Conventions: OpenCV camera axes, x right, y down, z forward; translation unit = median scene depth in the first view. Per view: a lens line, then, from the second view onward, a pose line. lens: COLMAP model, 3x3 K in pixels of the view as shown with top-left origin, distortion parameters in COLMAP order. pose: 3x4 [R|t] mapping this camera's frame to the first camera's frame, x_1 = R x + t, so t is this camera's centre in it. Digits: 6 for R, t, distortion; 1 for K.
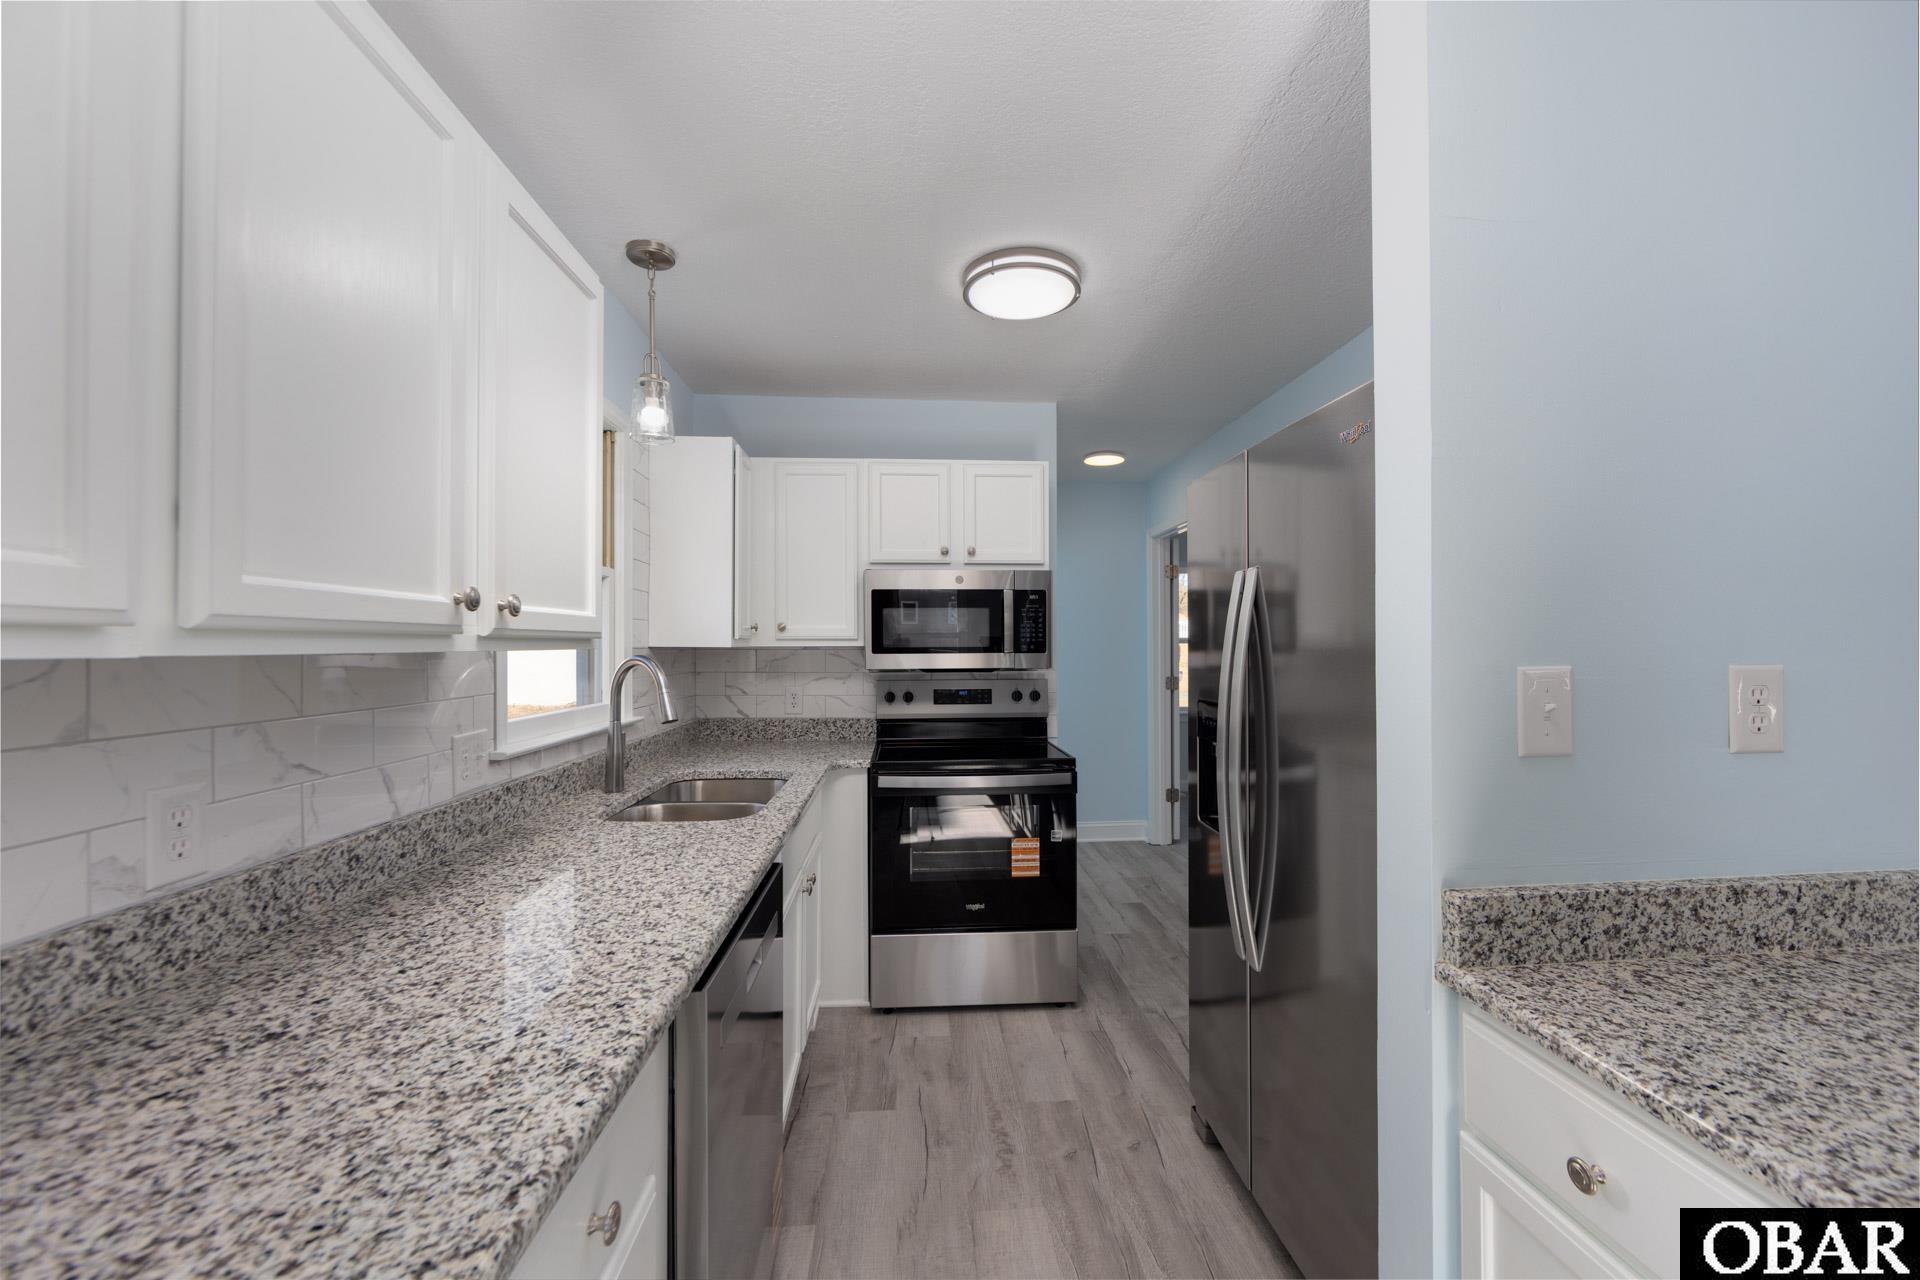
lens RADIAL K [[749.1, 0, 959.5], [0, 749.1, 644.8], [0, 0, 1]] dist [-0.003740, -0.000456]
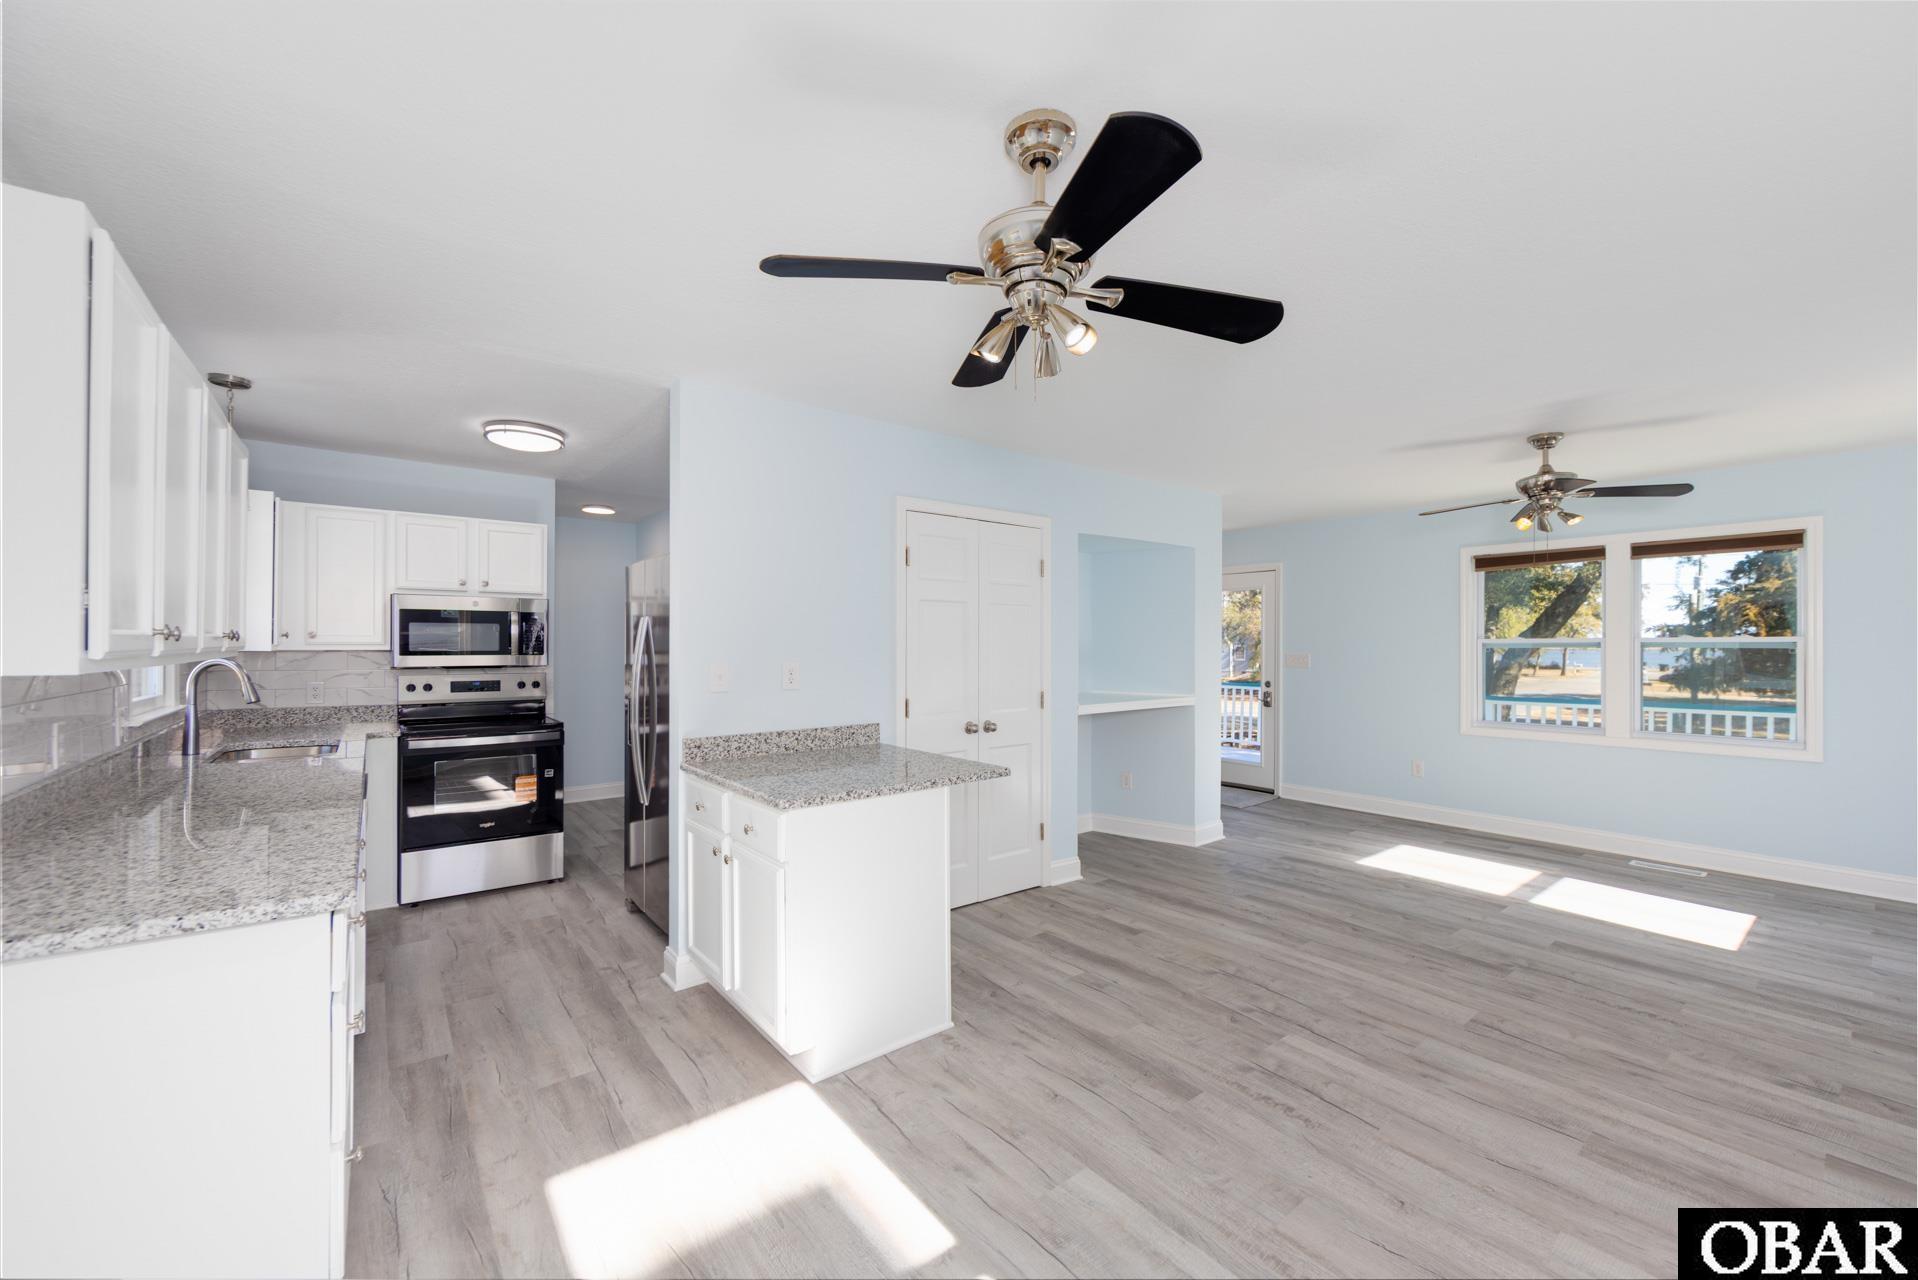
lens RADIAL K [[748.3, 0, 958.3], [0, 748.3, 644.7], [0, 0, 1]] dist [-0.003740, -0.000456]
pose [[0.826147, 0.007308, 0.563407, -0.056267], [-0.009911, 0.999950, 0.001562, -0.027336], [-0.563367, -0.006874, 0.826178, -0.956936]]
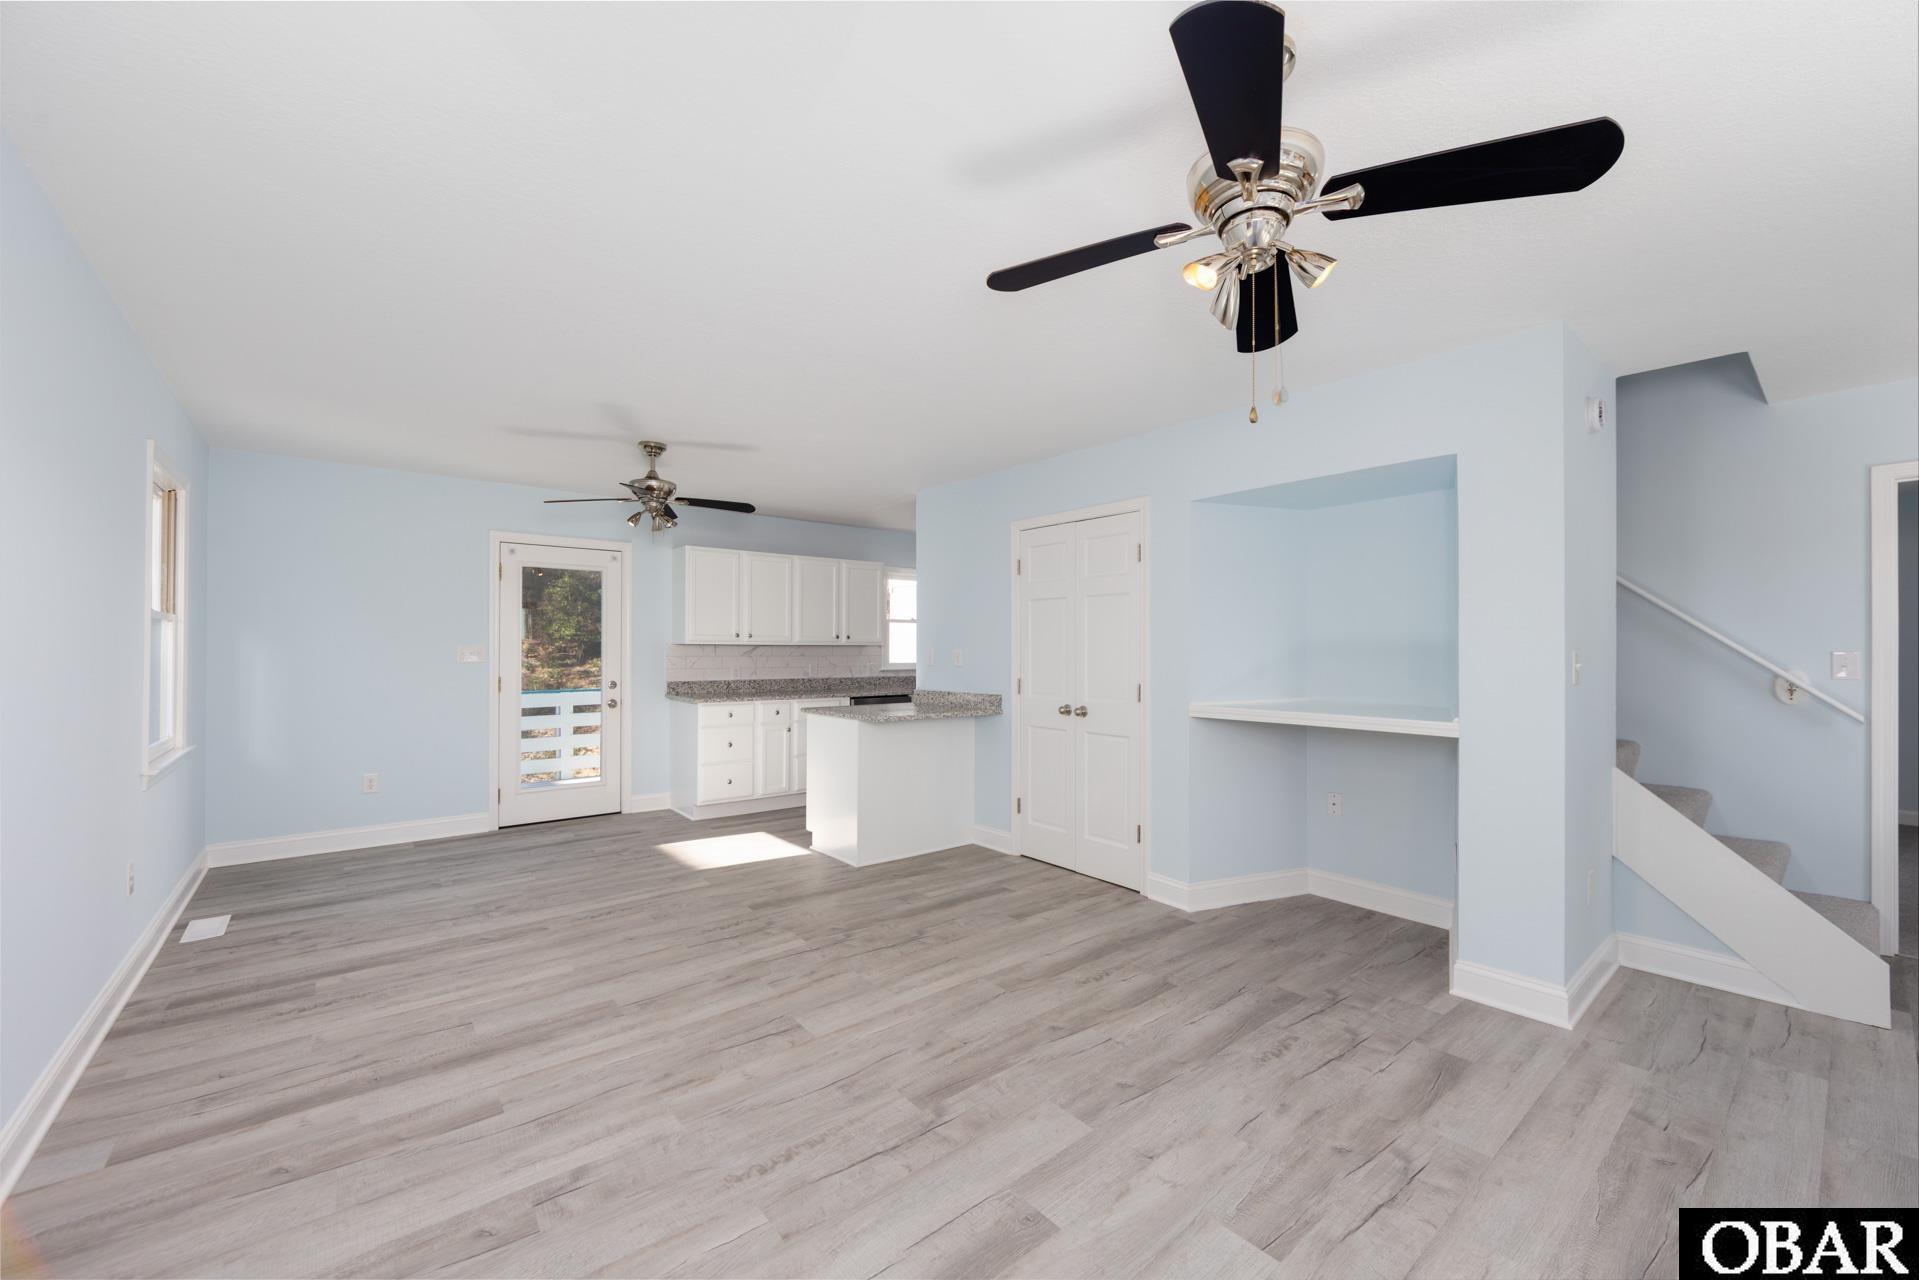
lens RADIAL K [[748.7, 0, 960.7], [0, 748.7, 646.9], [0, 0, 1]] dist [-0.003740, -0.000456]
pose [[0.582896, 0.005047, -0.812531, 2.447542], [-0.003346, 0.999987, 0.003811, -0.001021], [0.812540, 0.000498, 0.582906, -0.889935]]
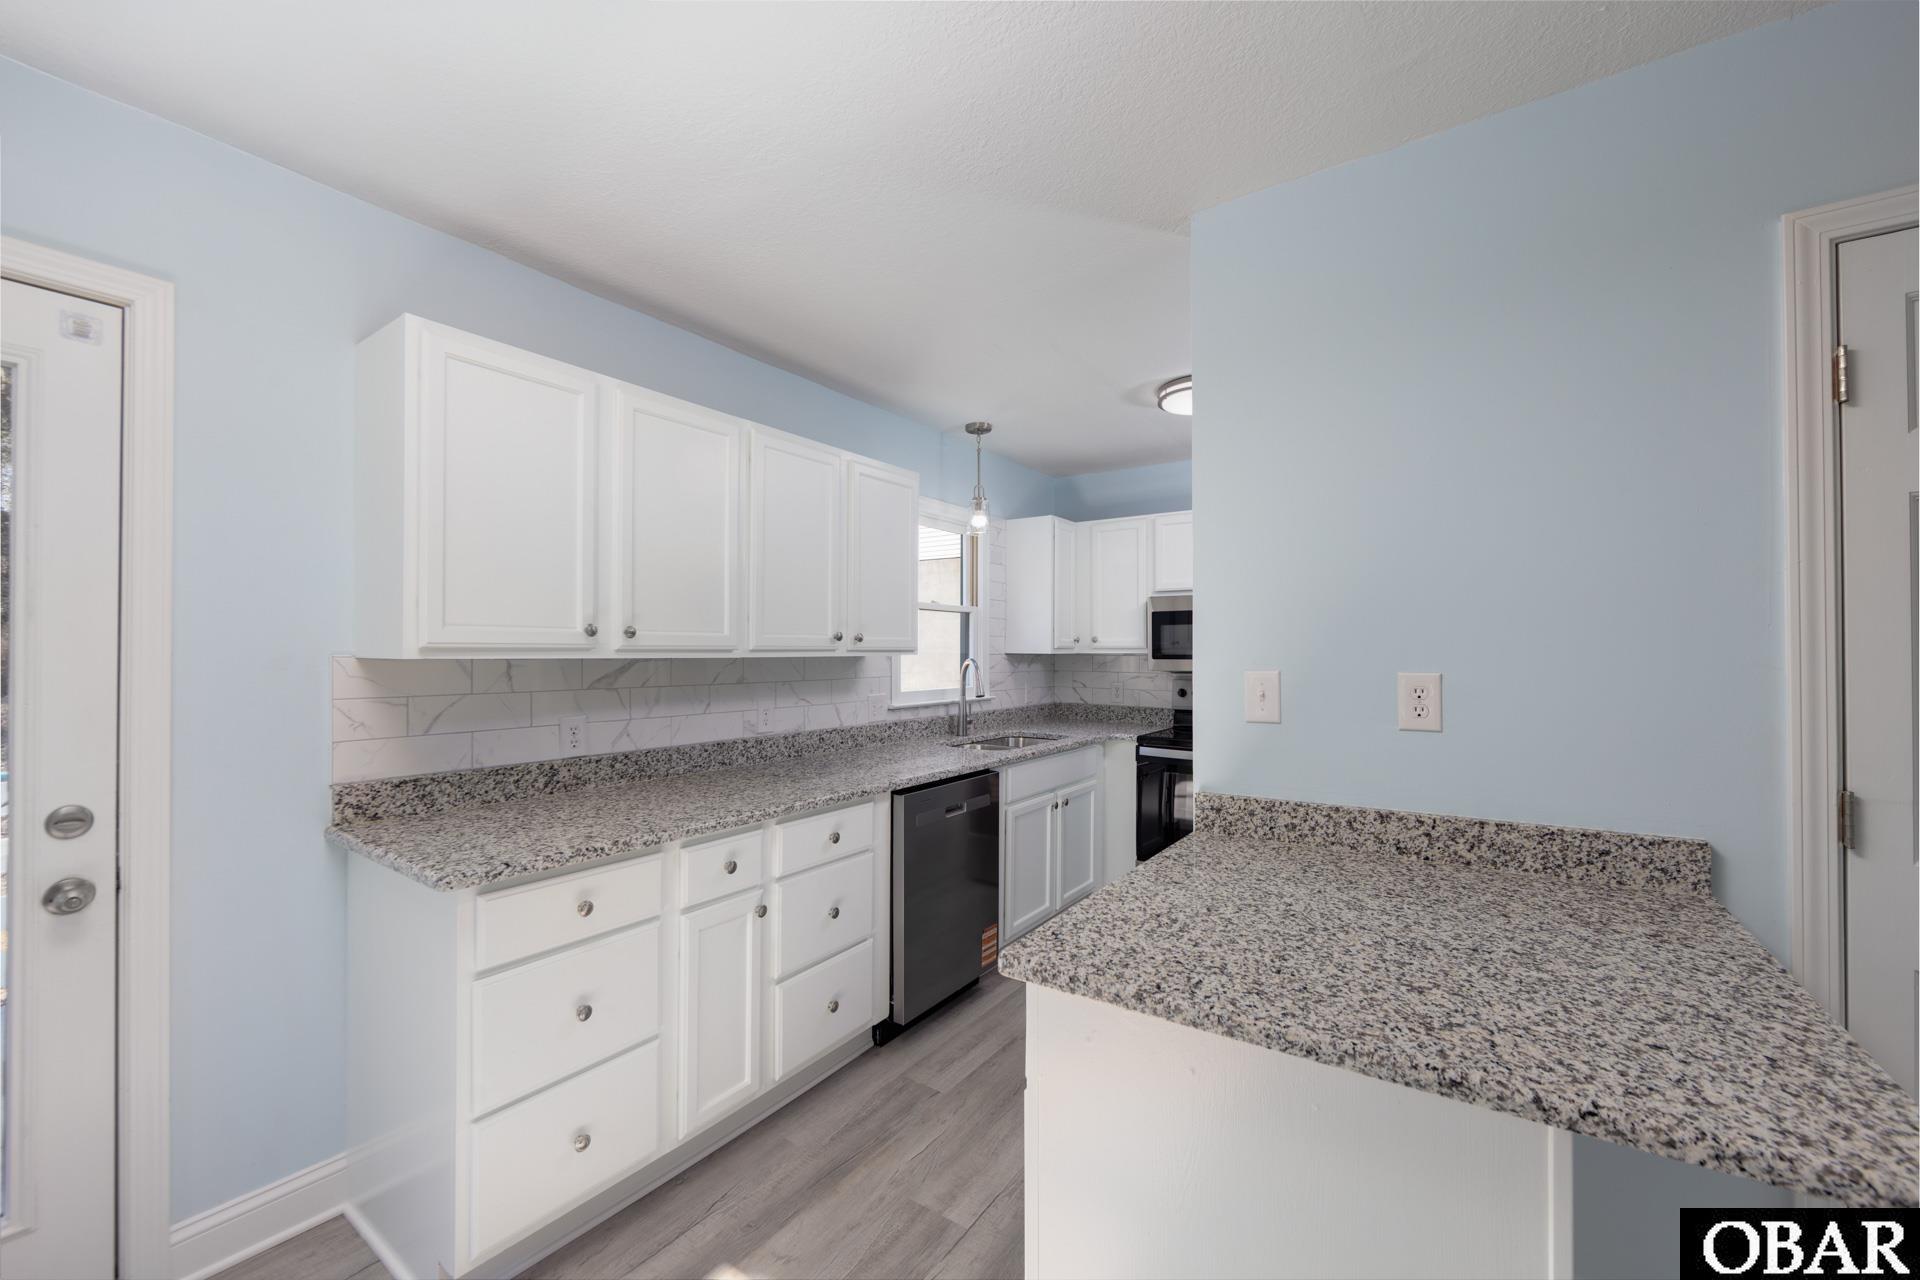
lens RADIAL K [[749.1, 0, 960.4], [0, 749.1, 647.4], [0, 0, 1]] dist [-0.003740, -0.000456]
pose [[0.781864, 0.001586, -0.623447, 0.621801], [-0.002018, 0.999998, 0.000012, -0.011310], [0.623446, 0.001249, 0.781866, -0.373039]]
